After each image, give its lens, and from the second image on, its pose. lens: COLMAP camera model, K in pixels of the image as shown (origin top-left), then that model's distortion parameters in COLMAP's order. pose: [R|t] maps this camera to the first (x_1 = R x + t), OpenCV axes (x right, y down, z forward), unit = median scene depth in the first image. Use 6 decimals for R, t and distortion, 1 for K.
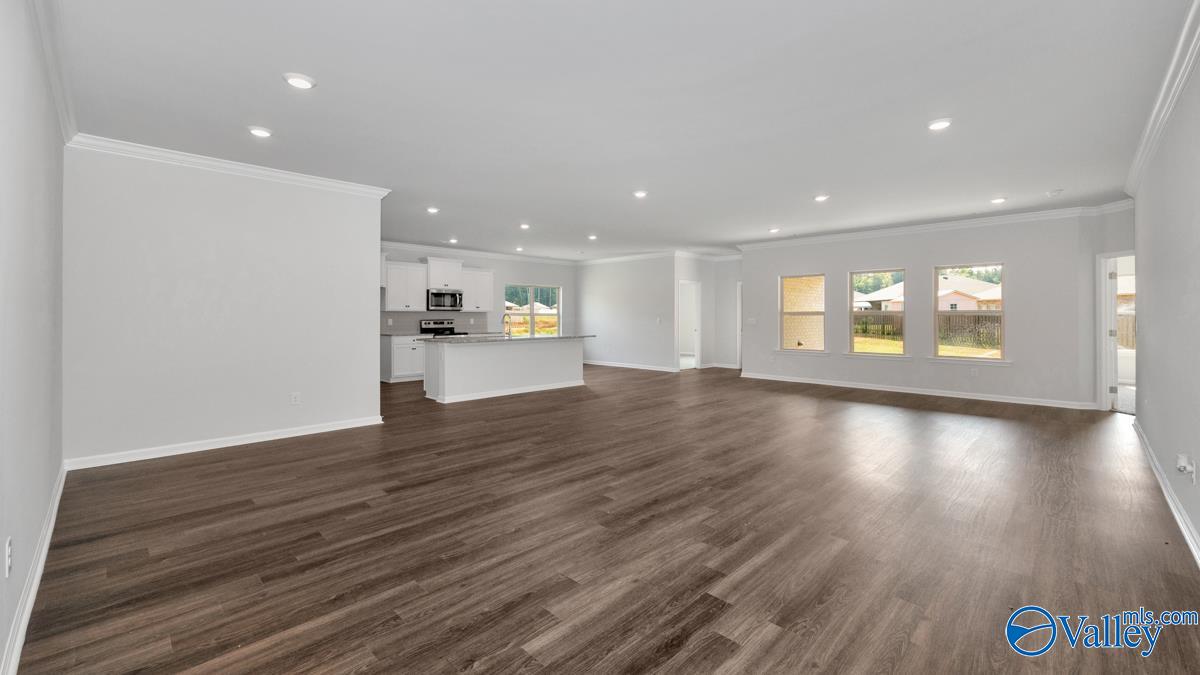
lens RADIAL K [[491.5, 0, 604.6], [0, 491.5, 331.9], [0, 0, 1]] dist [0.003708, 0.000117]
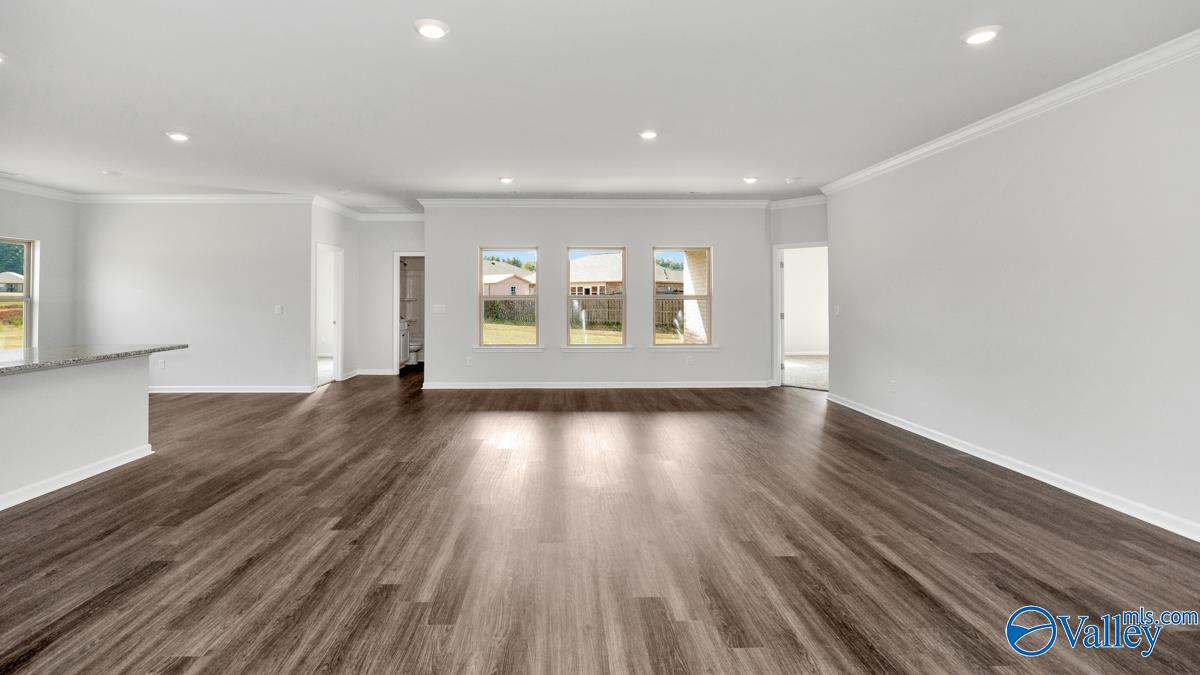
lens RADIAL K [[546.9, 0, 610.5], [0, 546.9, 294.1], [0, 0, 1]] dist [-0.005689, -0.000327]
pose [[0.709755, 0.005696, 0.704426, -0.100677], [0.023368, 0.999227, -0.031625, -0.014739], [-0.704061, 0.038906, 0.709073, 0.344304]]
